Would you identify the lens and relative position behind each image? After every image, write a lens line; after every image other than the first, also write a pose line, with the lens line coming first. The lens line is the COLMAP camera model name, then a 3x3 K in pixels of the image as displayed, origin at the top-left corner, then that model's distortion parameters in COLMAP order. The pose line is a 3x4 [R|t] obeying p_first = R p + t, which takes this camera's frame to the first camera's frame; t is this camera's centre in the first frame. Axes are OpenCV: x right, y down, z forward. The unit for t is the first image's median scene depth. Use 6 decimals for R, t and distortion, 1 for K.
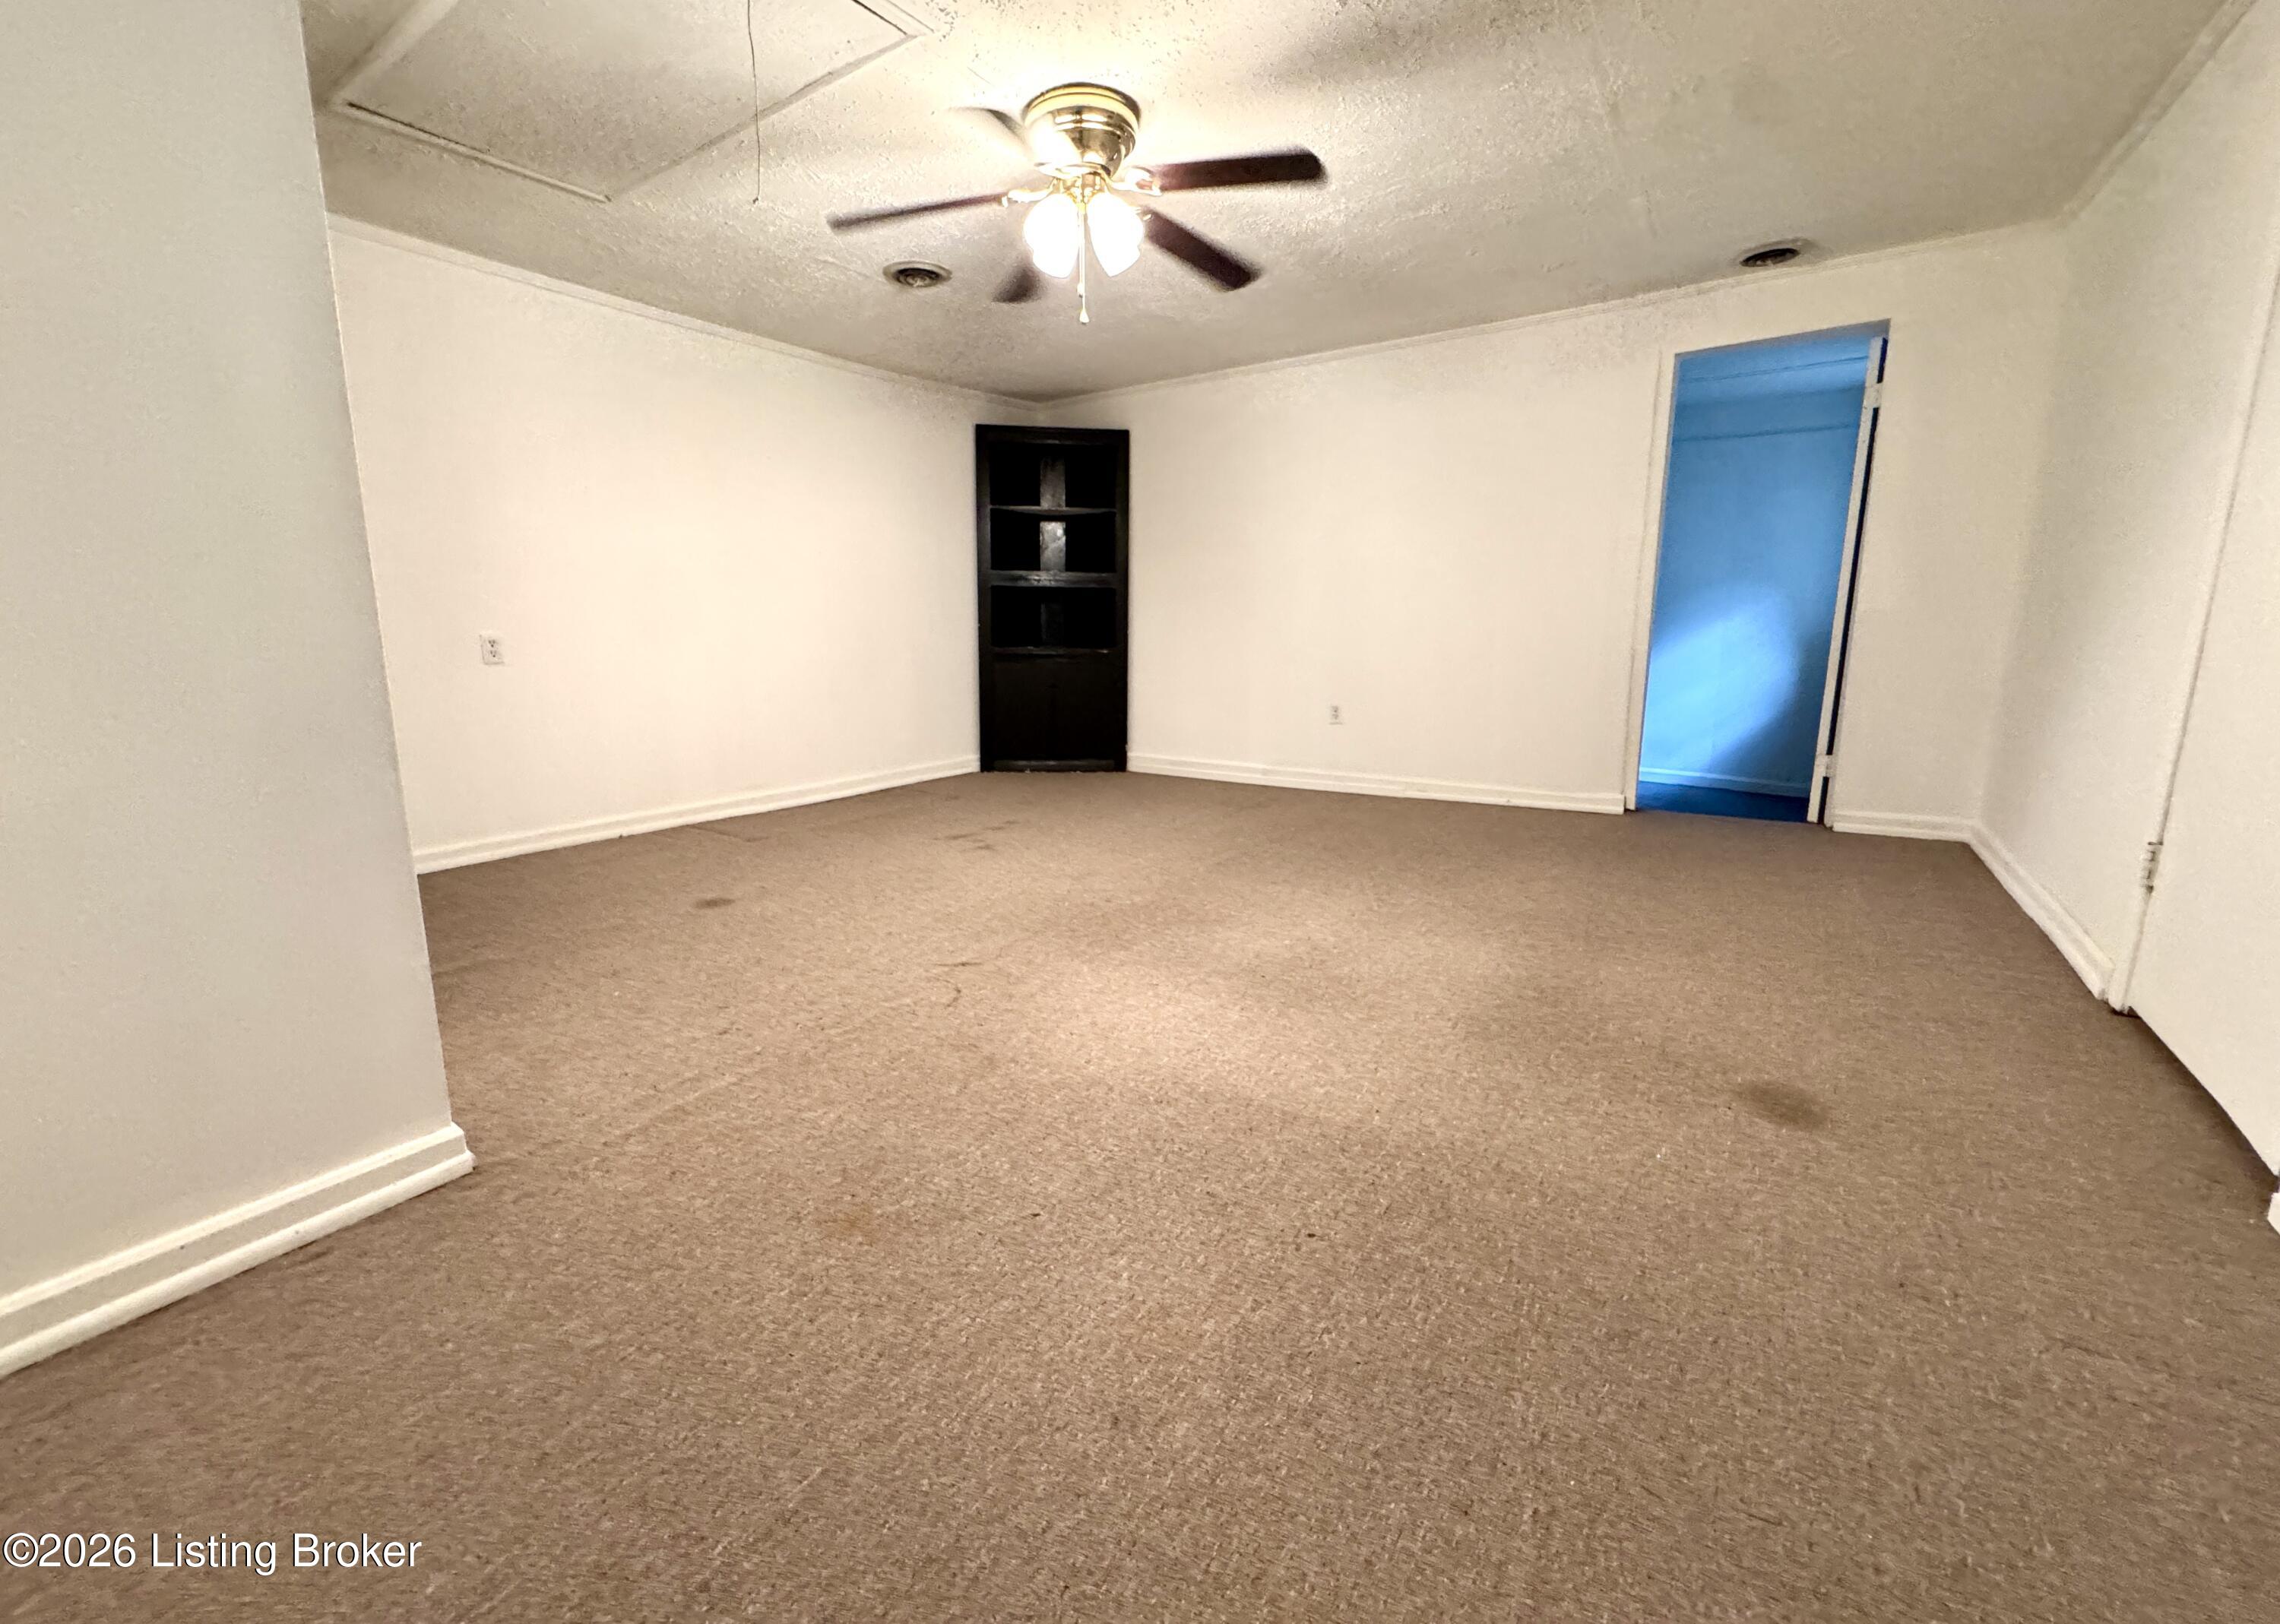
lens RADIAL K [[913.8, 0, 1140.6], [0, 913.8, 777.4], [0, 0, 1]] dist [0.001605, 0.000202]
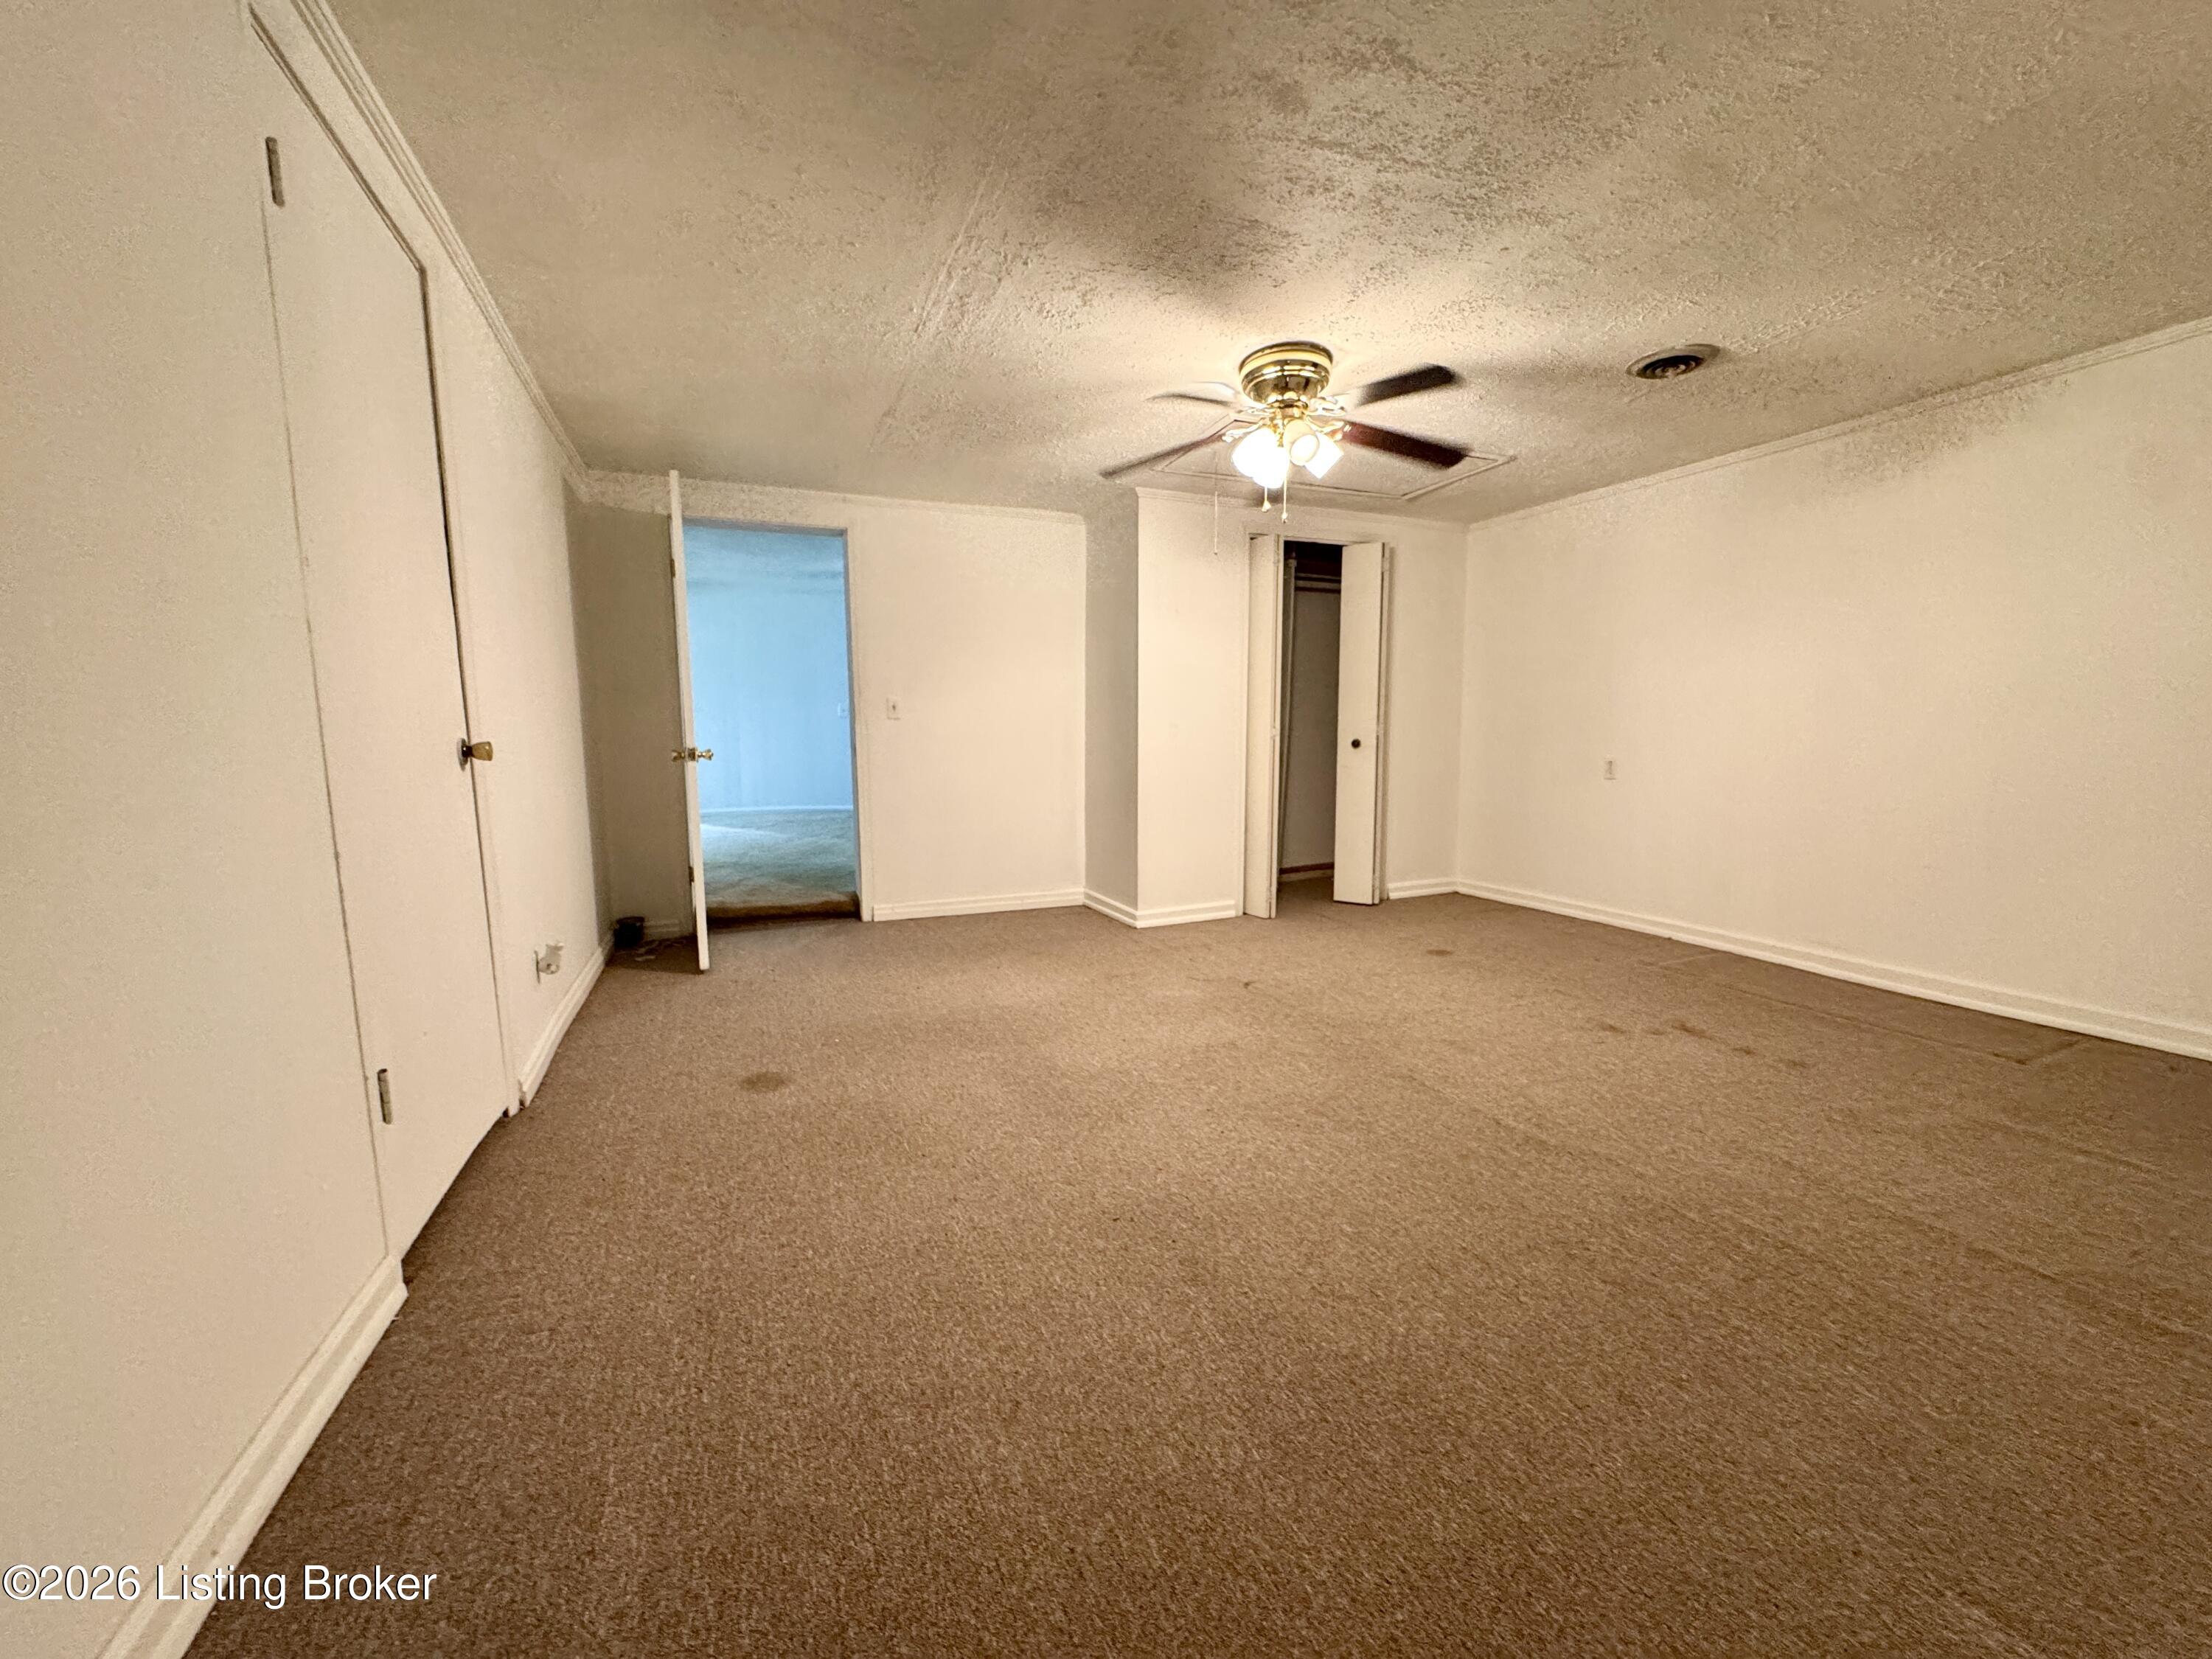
lens RADIAL K [[885.0, 0, 1104.8], [0, 885.0, 831.4], [0, 0, 1]] dist [-0.002086, -0.000189]
pose [[-0.554904, 0.098489, -0.826064, 0.918986], [-0.133726, 0.969495, 0.205419, -0.252342], [0.821096, 0.224454, -0.524806, 1.259532]]
